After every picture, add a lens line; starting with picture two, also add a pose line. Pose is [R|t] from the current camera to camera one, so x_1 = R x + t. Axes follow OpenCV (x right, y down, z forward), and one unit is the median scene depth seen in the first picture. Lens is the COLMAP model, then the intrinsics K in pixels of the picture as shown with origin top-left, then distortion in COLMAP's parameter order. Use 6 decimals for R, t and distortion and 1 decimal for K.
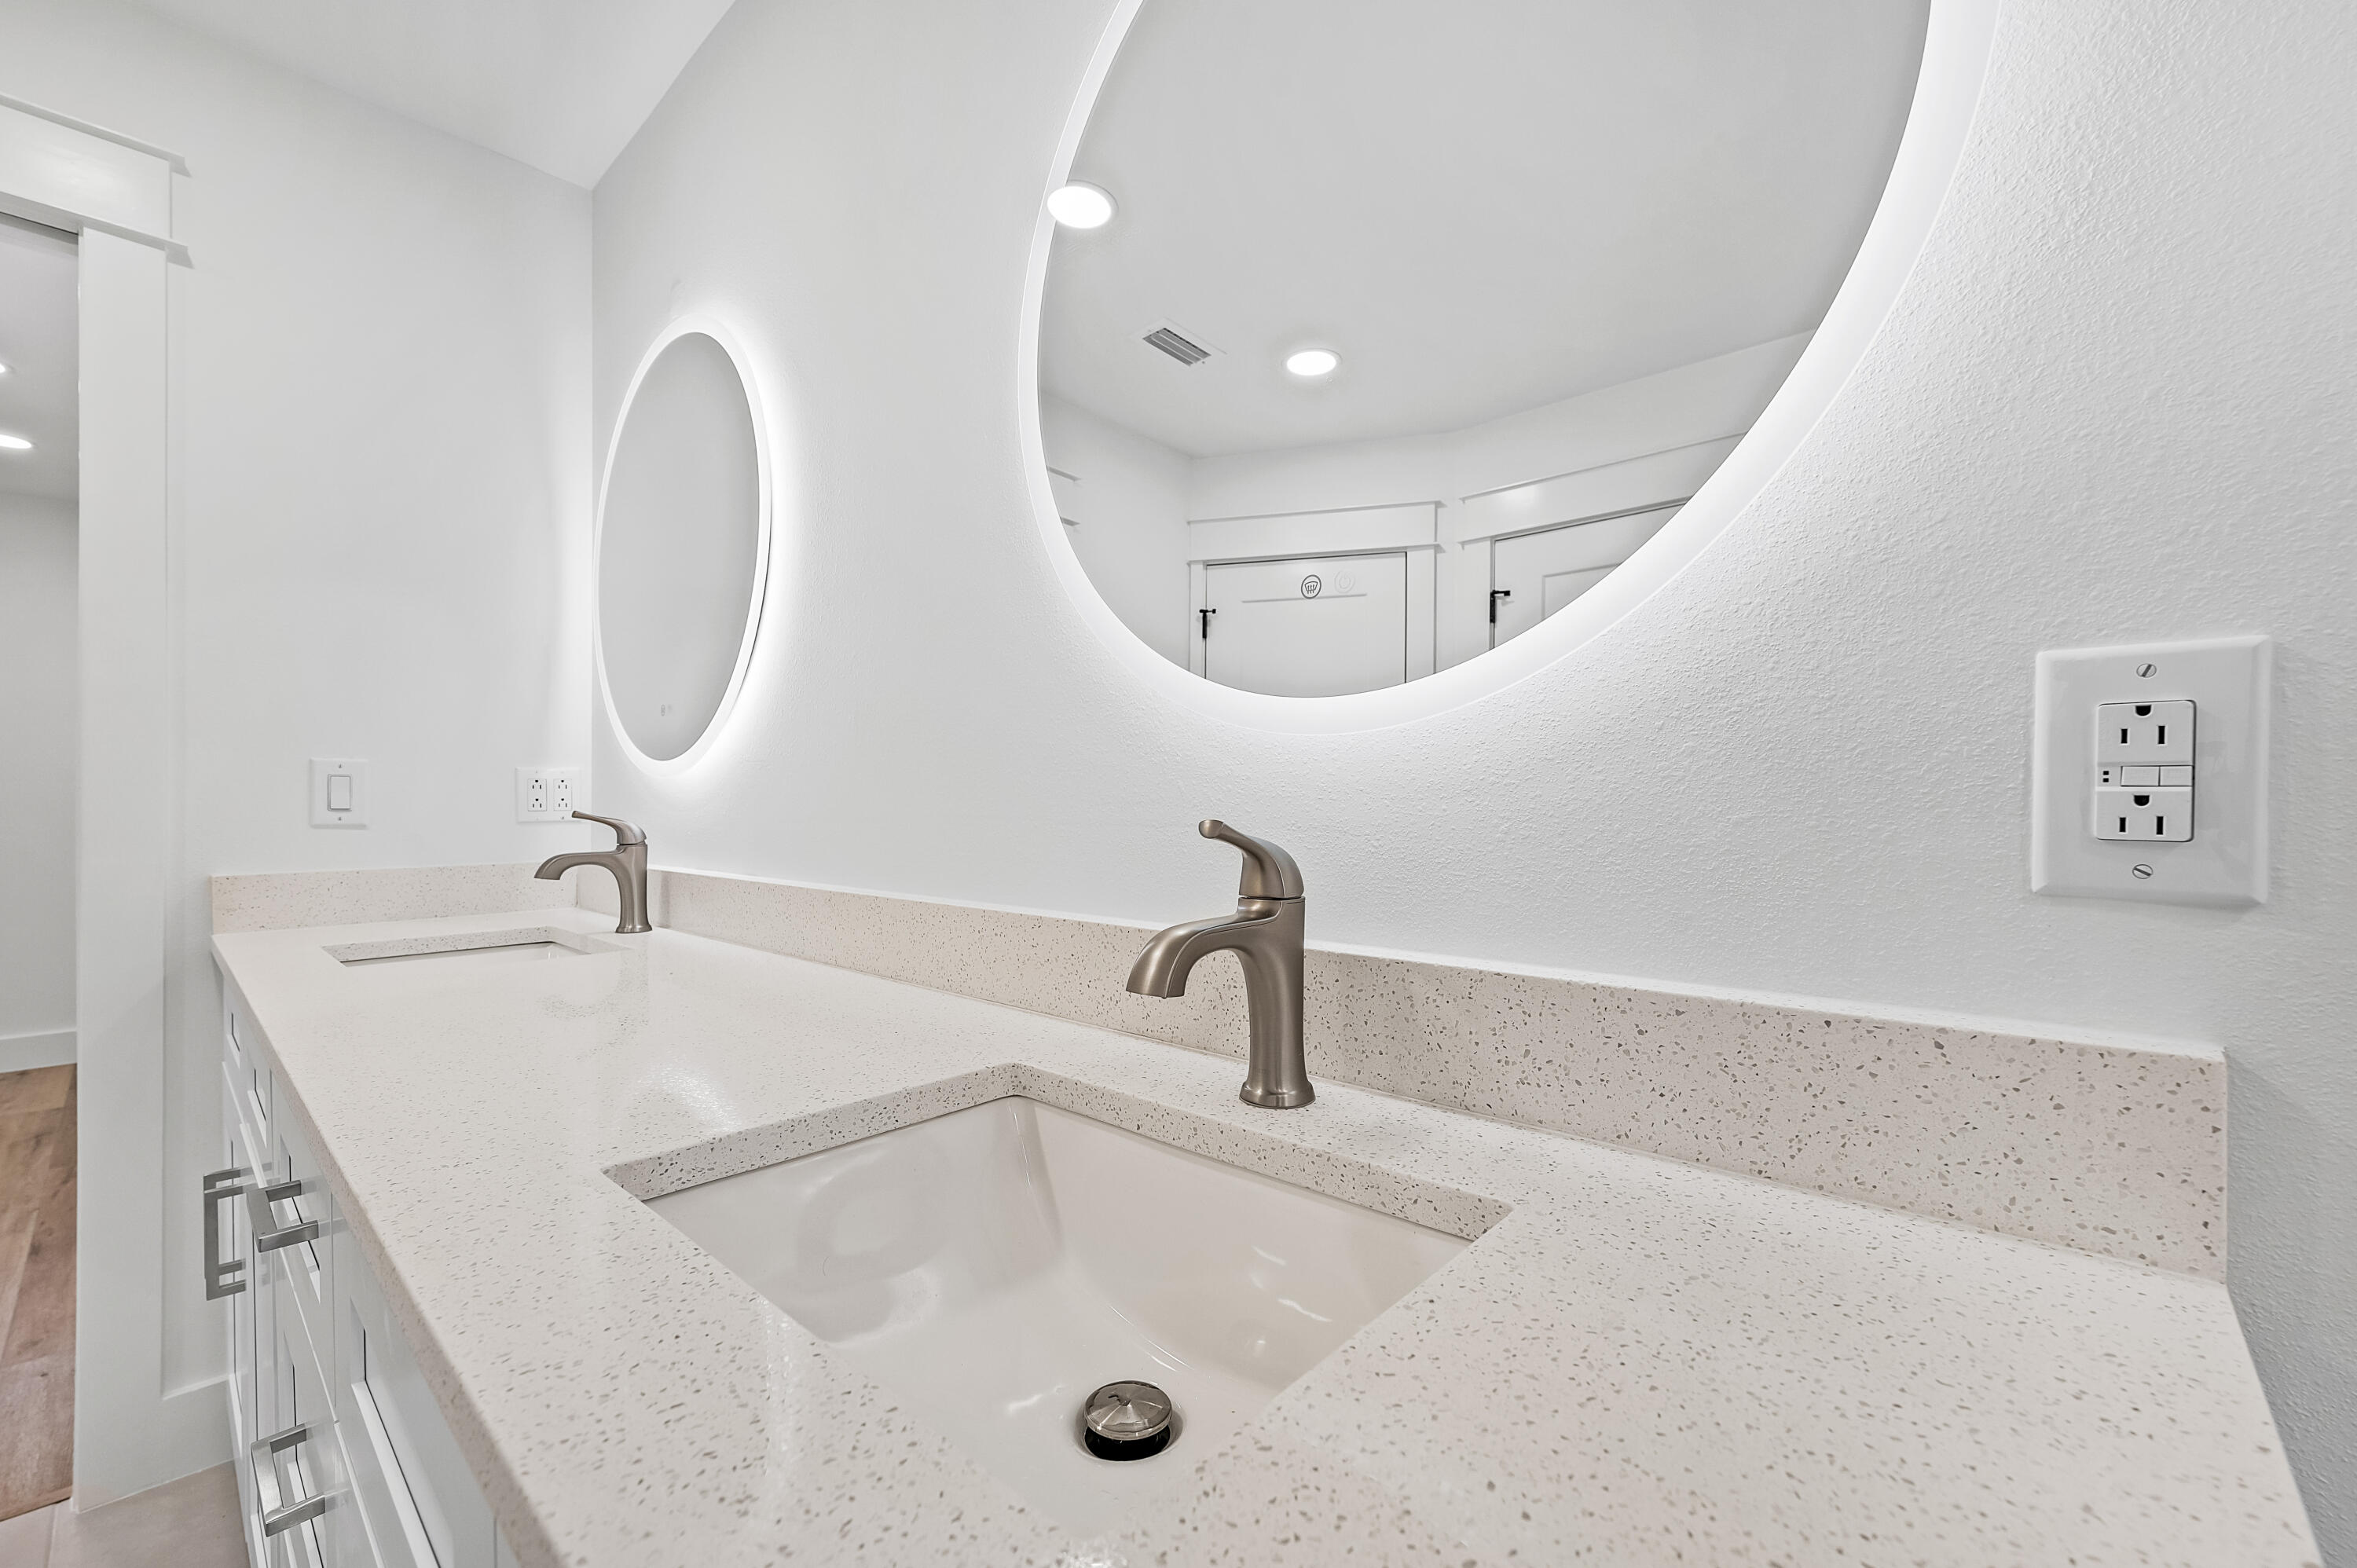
lens RADIAL K [[945.8, 0, 1177.9], [0, 945.8, 793.2], [0, 0, 1]] dist [0.000342, 0.000197]
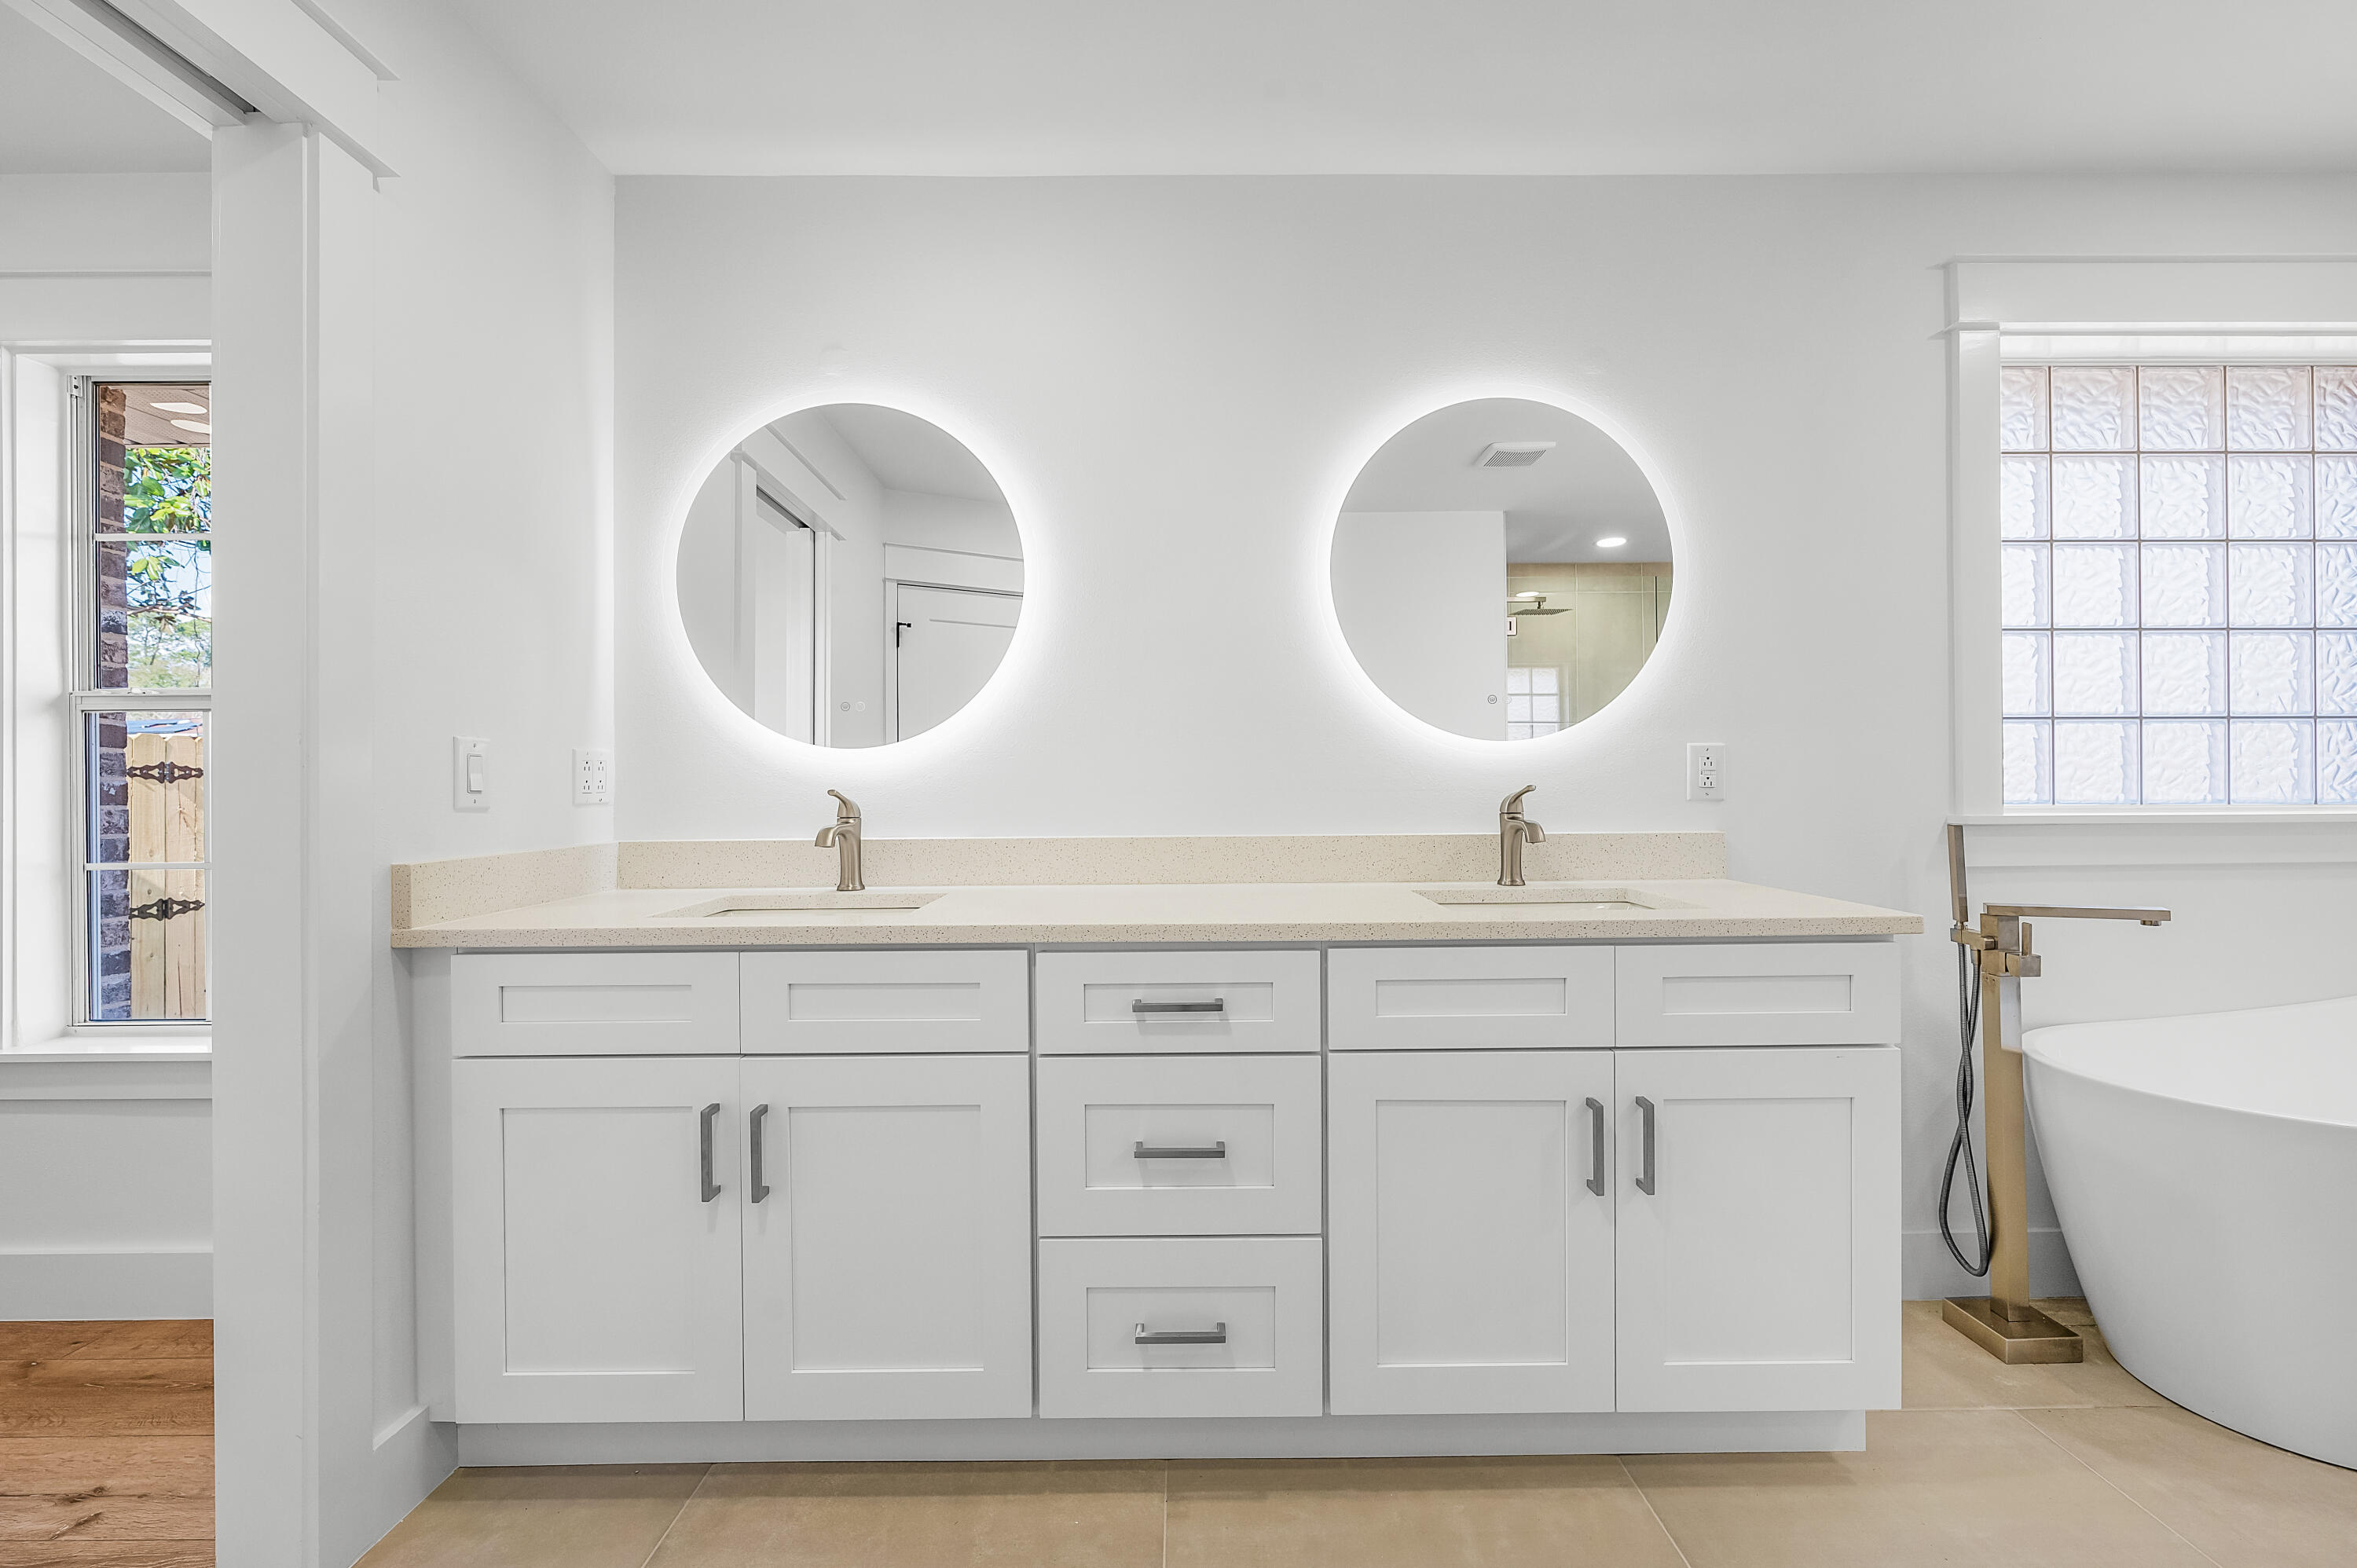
lens RADIAL K [[945.8, 0, 1168.3], [0, 945.8, 787.2], [0, 0, 1]] dist [0.000342, 0.000197]
pose [[0.736841, -0.001319, 0.676065, -1.096287], [-0.001062, 0.999995, 0.003108, 0.010242], [-0.676065, -0.003008, 0.736836, -0.169489]]
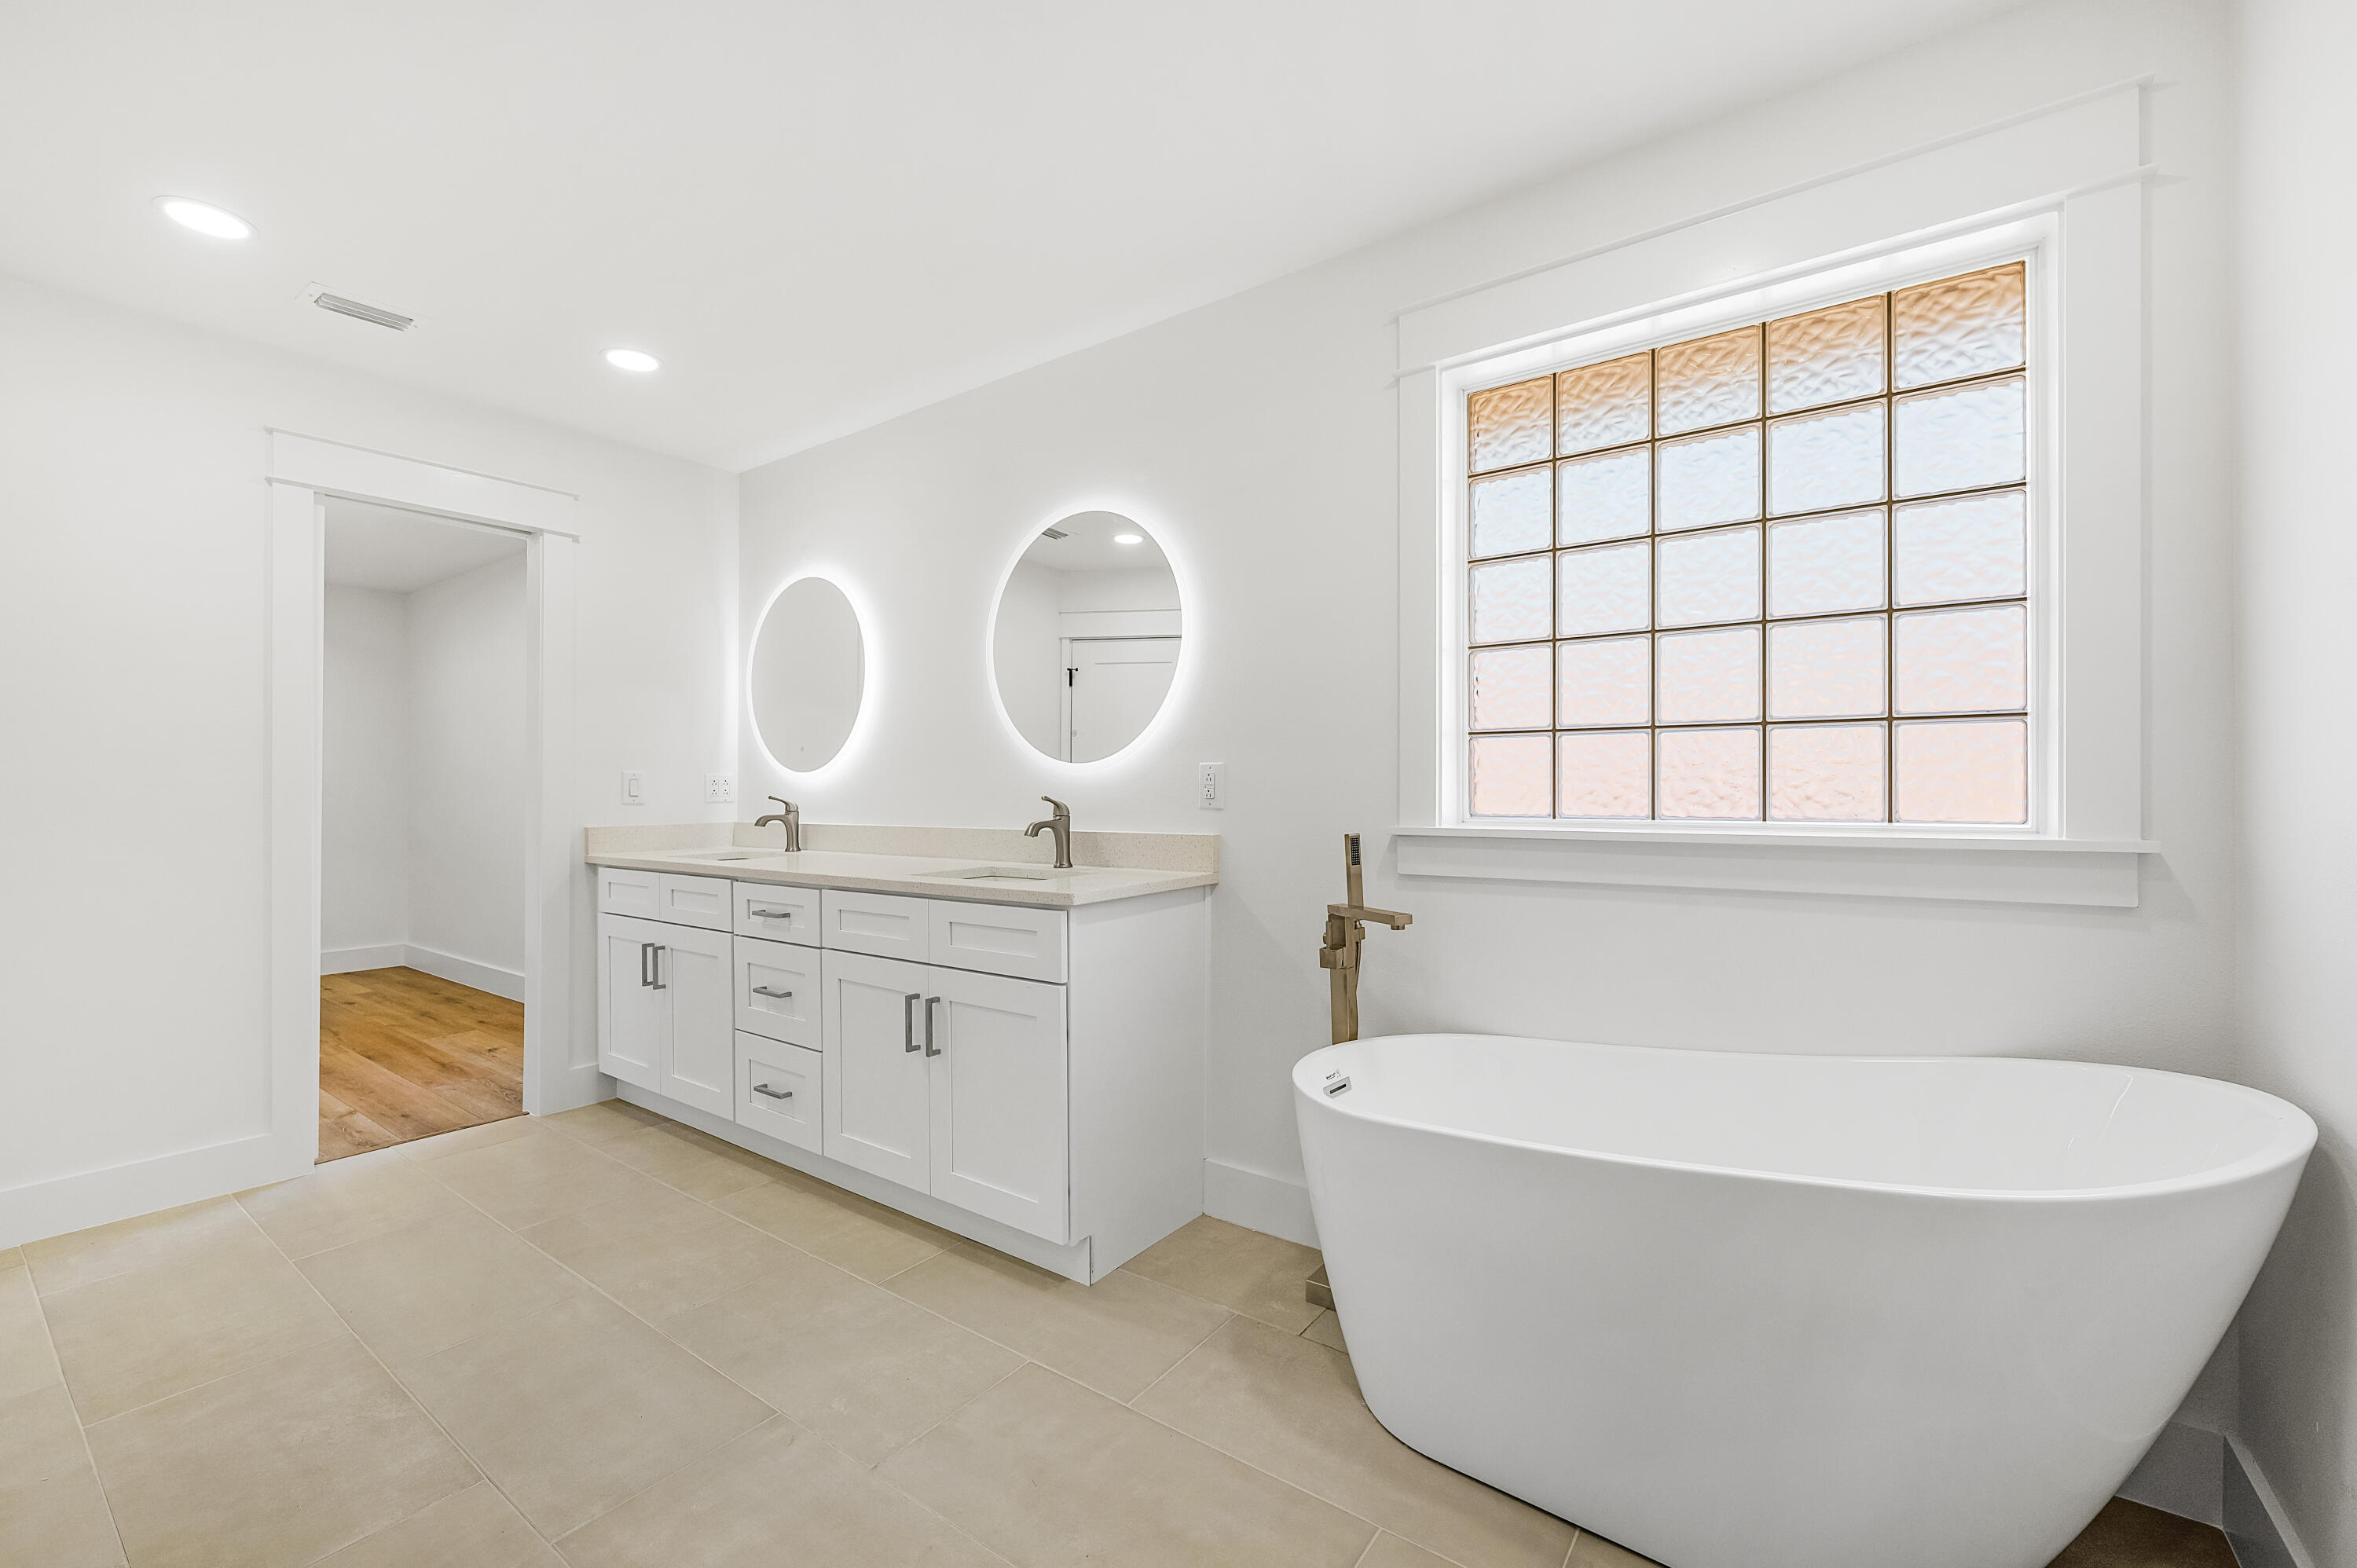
lens RADIAL K [[945.8, 0, 1177.3], [0, 945.8, 782.9], [0, 0, 1]] dist [0.000342, 0.000197]
pose [[0.993643, -0.001284, 0.112572, 0.058355], [0.001033, 0.999997, 0.002285, -0.014802], [-0.112574, -0.002154, 0.993641, -1.267897]]
